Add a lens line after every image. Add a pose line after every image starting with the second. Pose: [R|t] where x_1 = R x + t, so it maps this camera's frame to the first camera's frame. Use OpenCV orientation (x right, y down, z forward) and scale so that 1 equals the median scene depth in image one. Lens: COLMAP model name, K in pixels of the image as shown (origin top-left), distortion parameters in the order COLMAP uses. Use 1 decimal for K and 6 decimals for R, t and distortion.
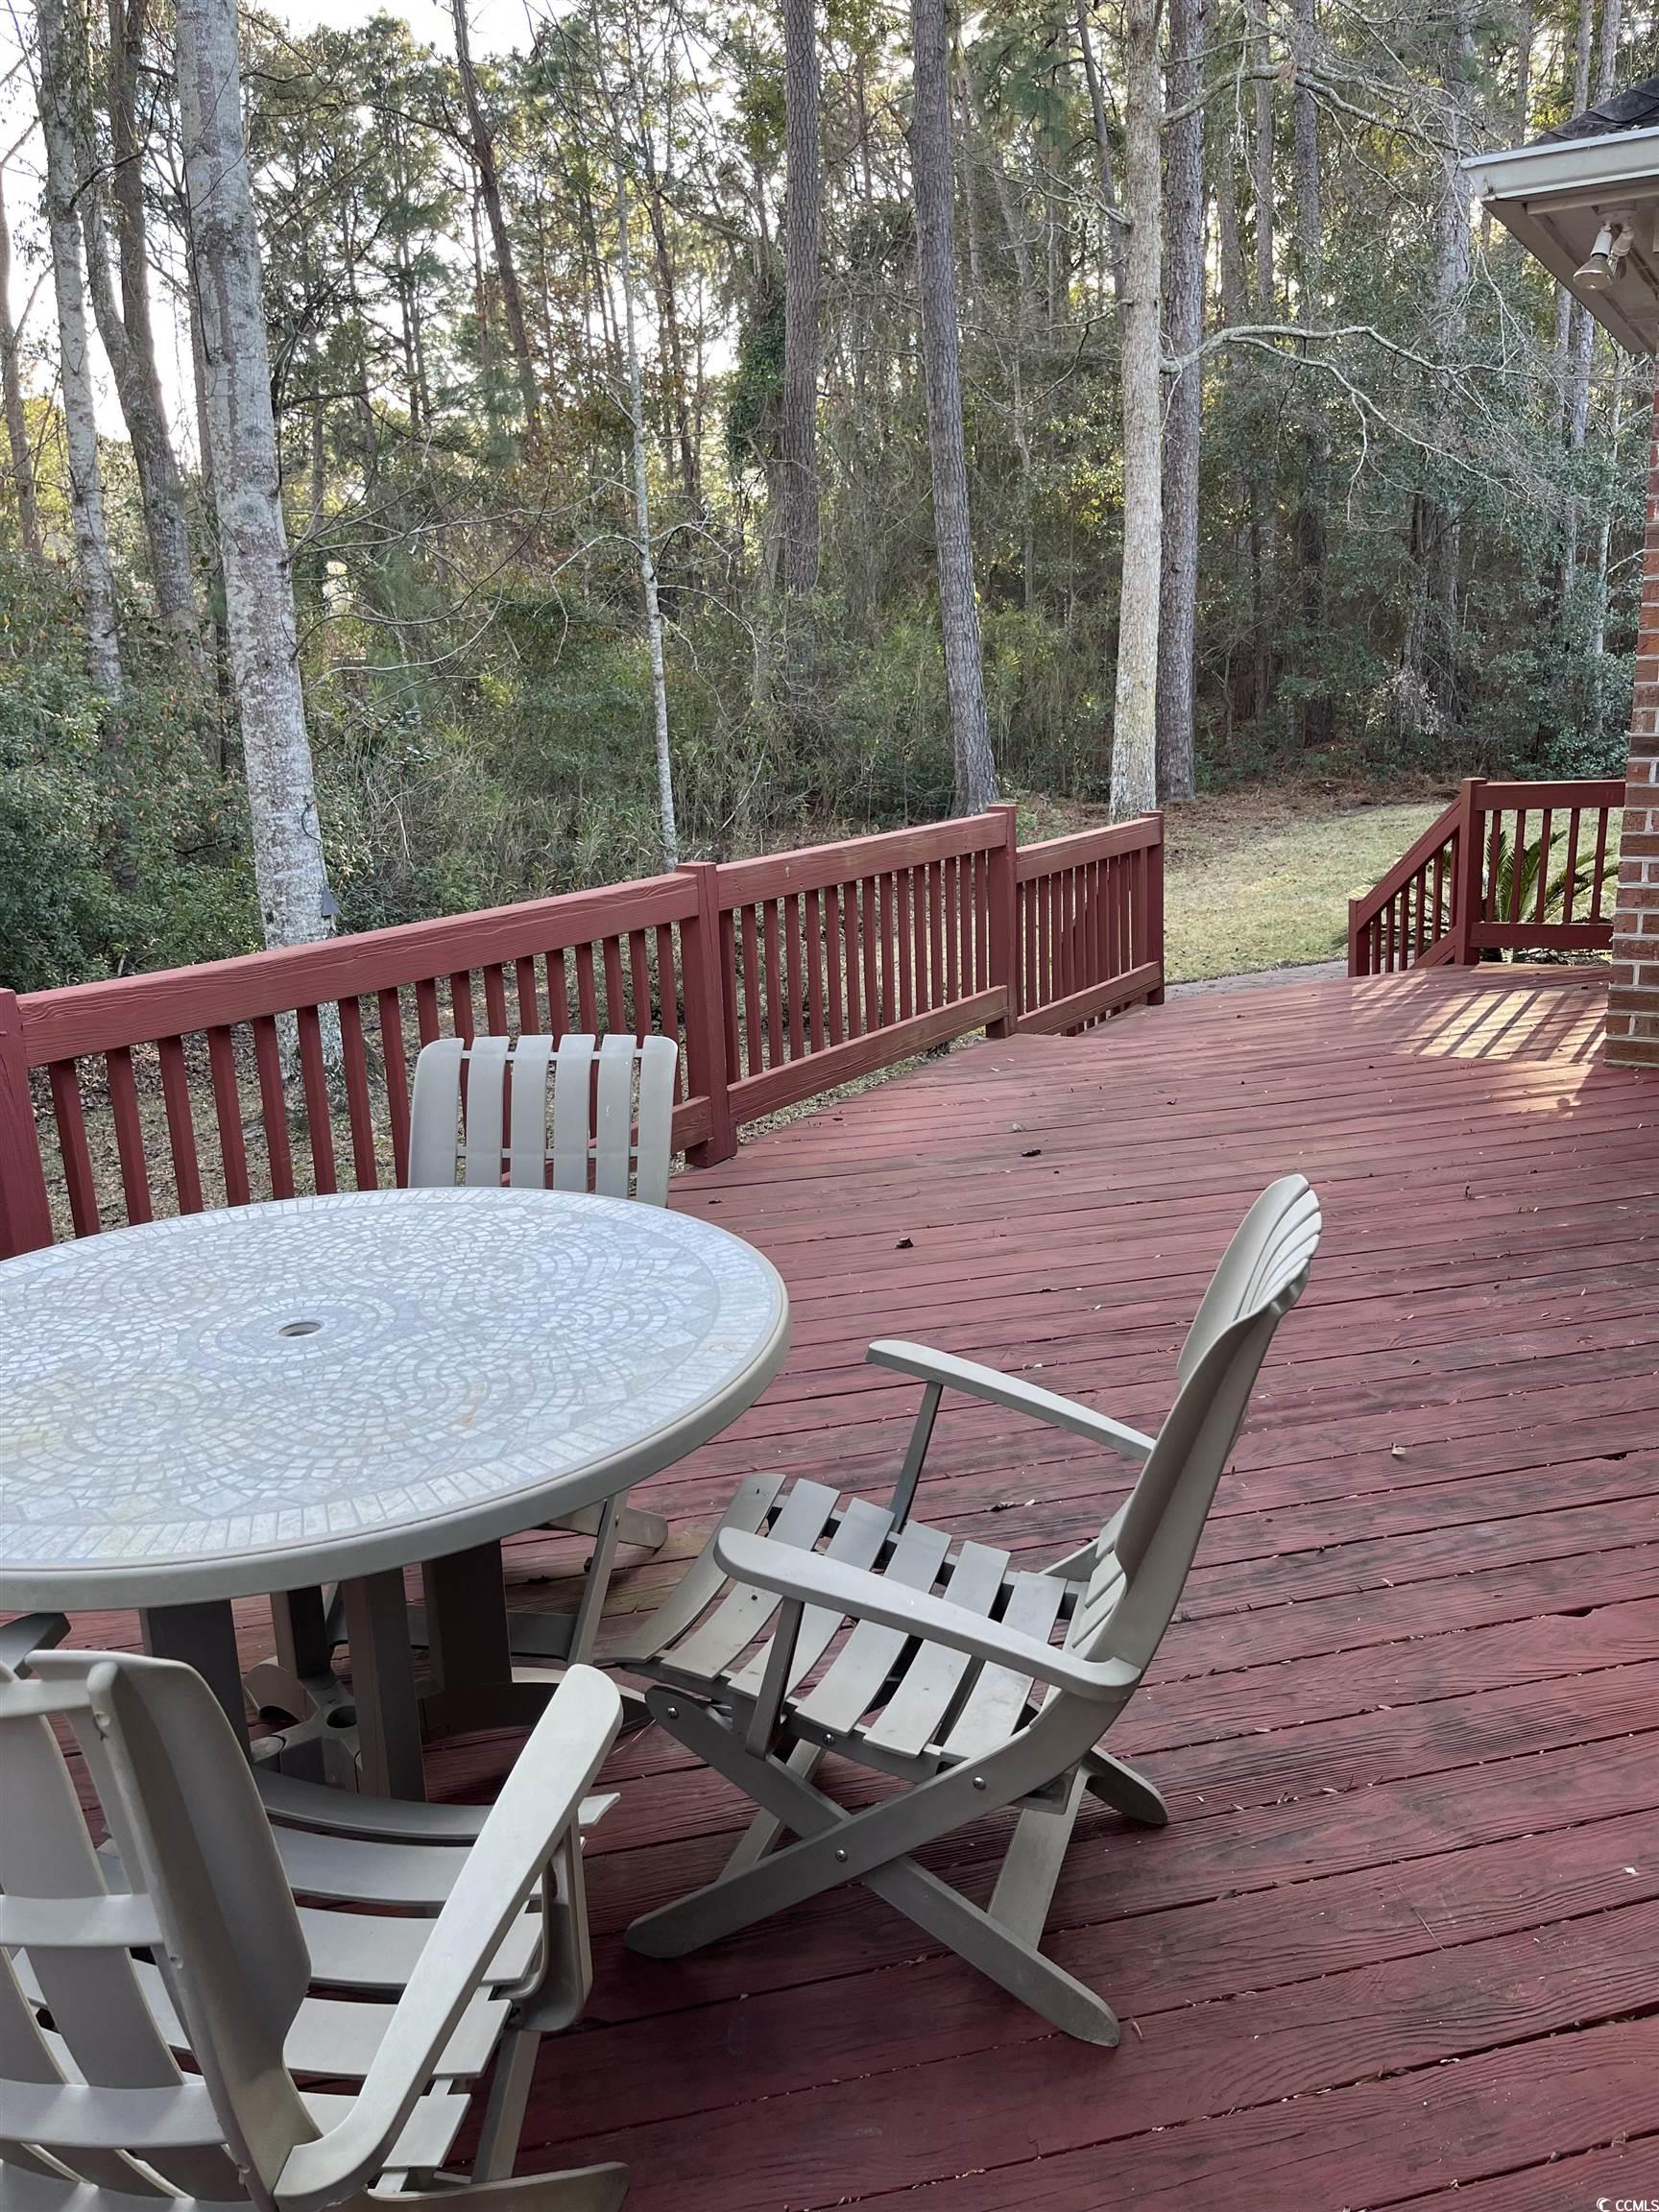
lens RADIAL K [[1682.2, 0, 822.7], [0, 1682.2, 1099.9], [0, 0, 1]] dist [0.060084, -0.057245]
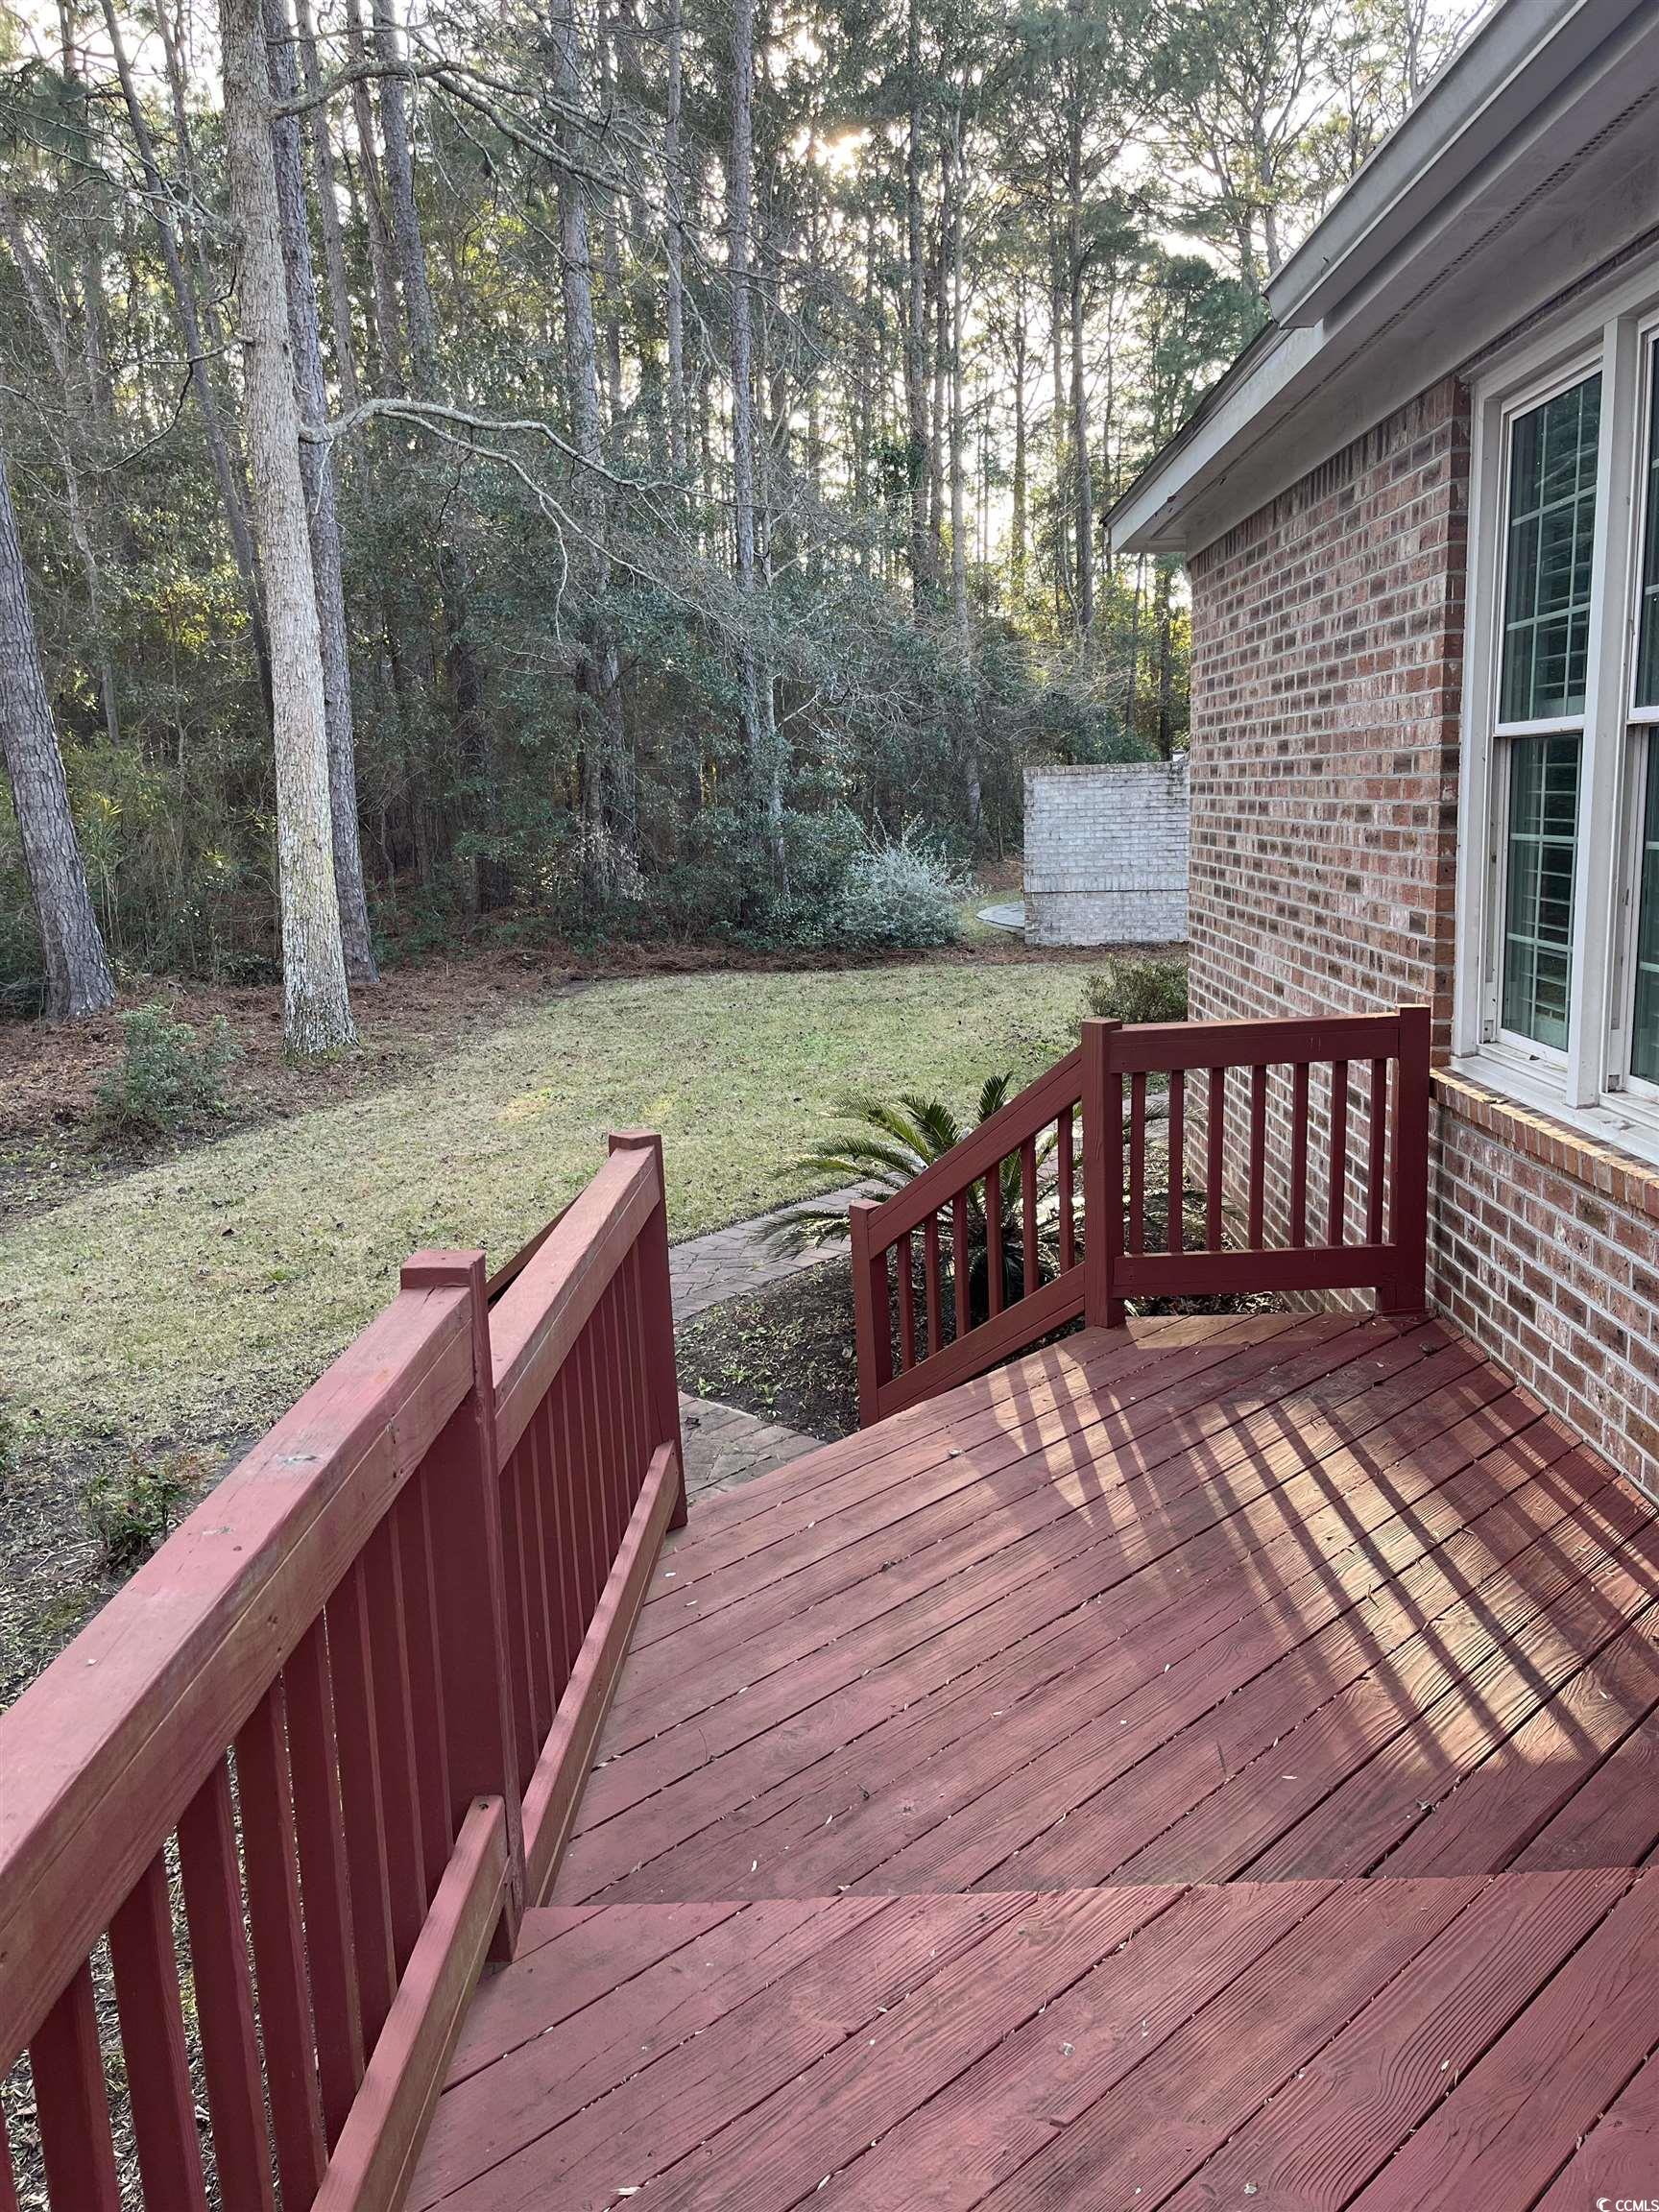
lens RADIAL K [[1682.2, 0, 820.4], [0, 1682.2, 1119.2], [0, 0, 1]] dist [0.060084, -0.057245]
pose [[0.869255, -0.080587, 0.487752, 0.005469], [0.116776, 0.992175, -0.044187, -0.061129], [-0.480374, 0.095368, 0.871863, 0.234125]]
